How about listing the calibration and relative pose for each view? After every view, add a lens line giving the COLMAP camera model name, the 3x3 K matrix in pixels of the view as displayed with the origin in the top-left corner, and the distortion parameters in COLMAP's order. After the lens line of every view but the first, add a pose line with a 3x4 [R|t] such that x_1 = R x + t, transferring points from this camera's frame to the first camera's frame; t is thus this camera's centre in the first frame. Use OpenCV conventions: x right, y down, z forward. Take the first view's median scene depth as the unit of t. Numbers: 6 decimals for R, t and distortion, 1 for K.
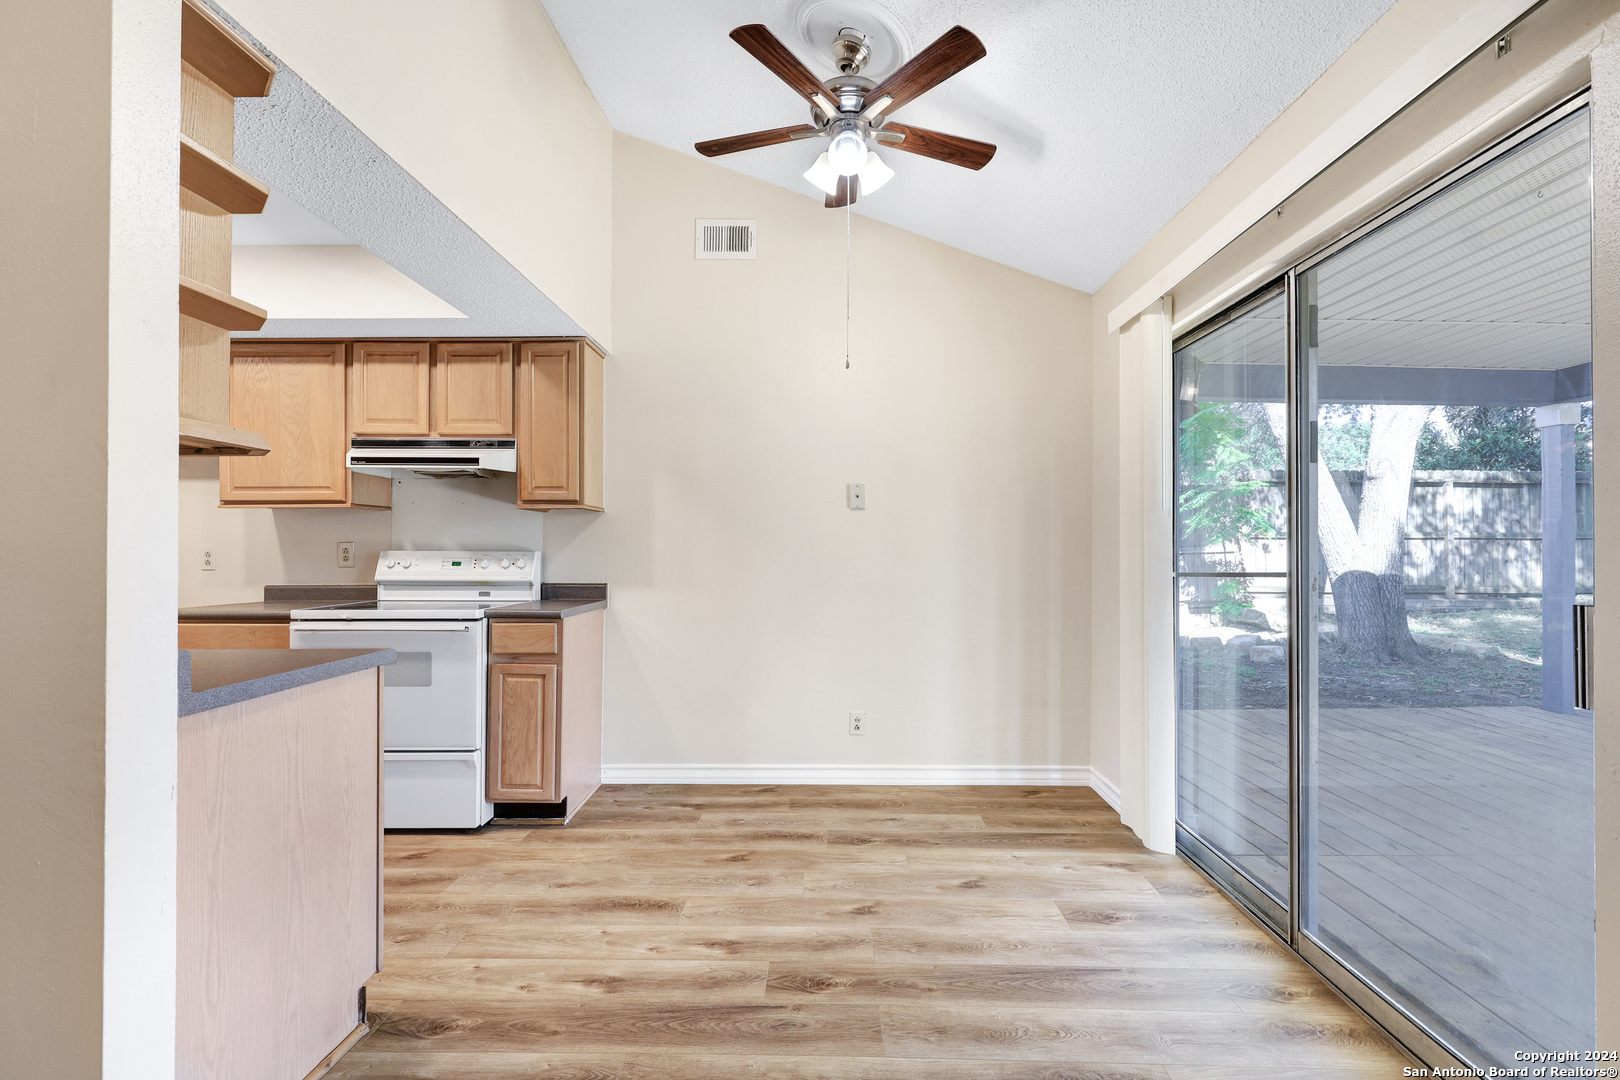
lens RADIAL K [[729.9, 0, 826.3], [0, 729.9, 542.6], [0, 0, 1]] dist [0.006251, 0.000269]
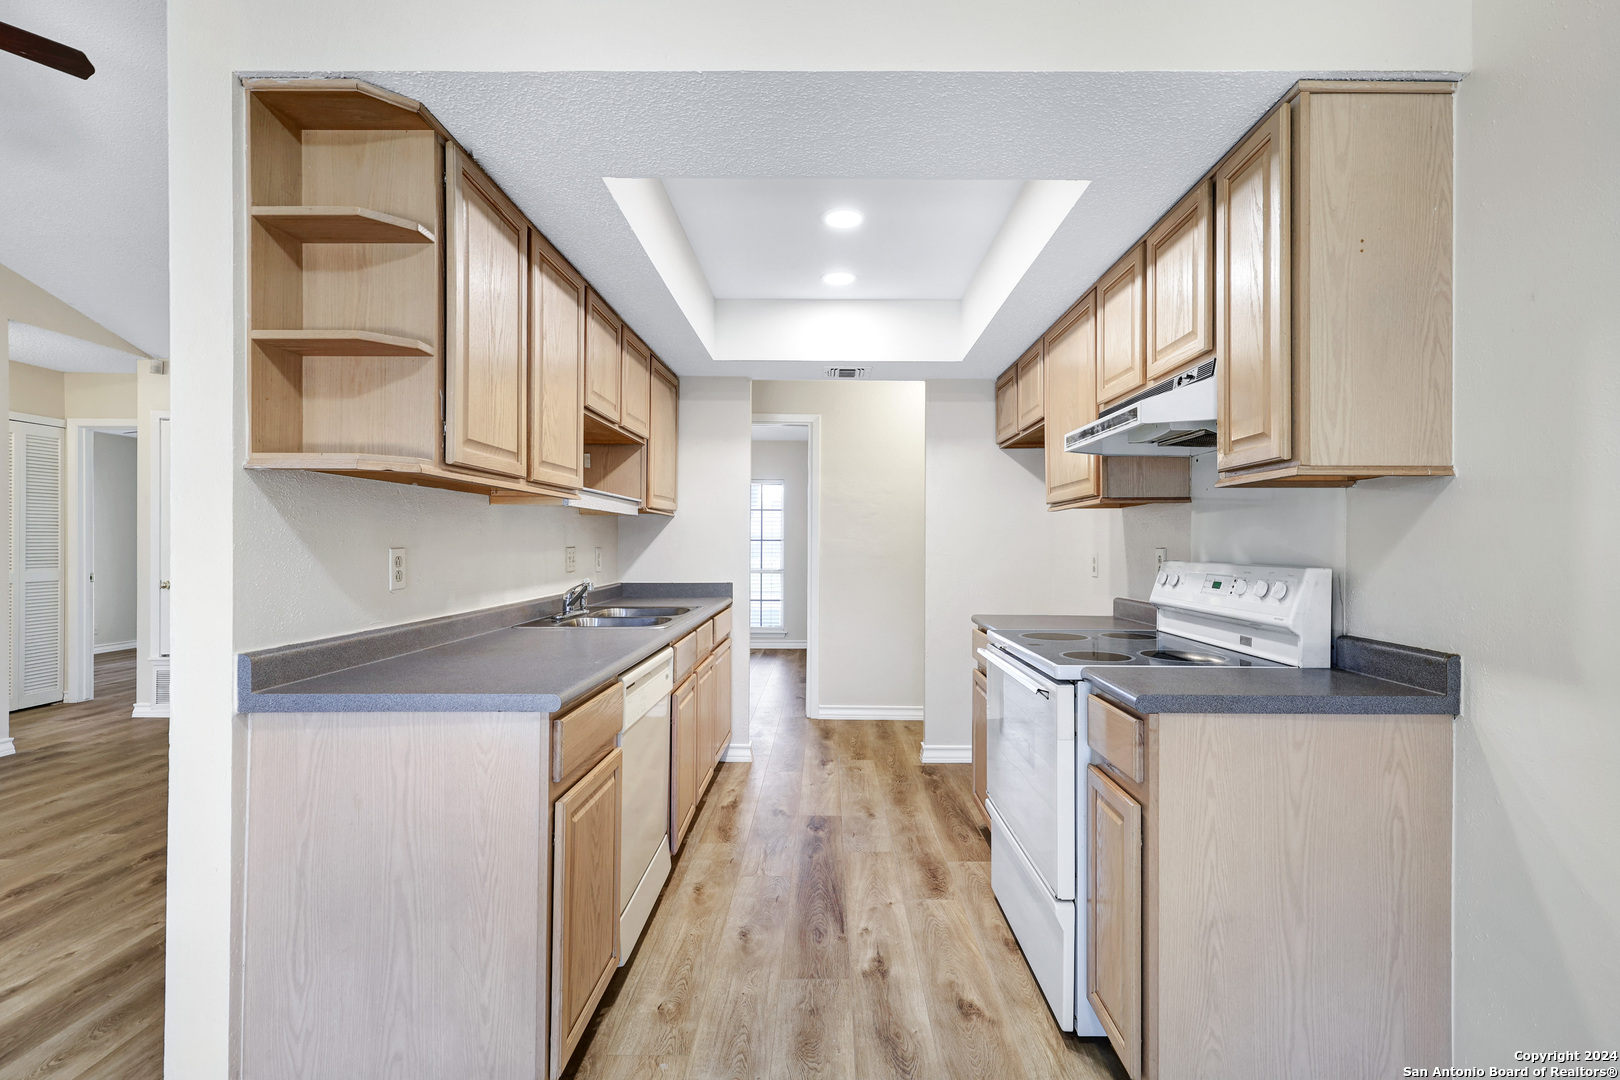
lens RADIAL K [[729.9, 0, 806.2], [0, 729.9, 540.8], [0, 0, 1]] dist [0.006251, 0.000269]
pose [[-0.000508, -0.005993, -0.999982, 0.116005], [0.007816, 0.999951, -0.005996, -0.008158], [0.999969, -0.007818, -0.000461, 0.774934]]
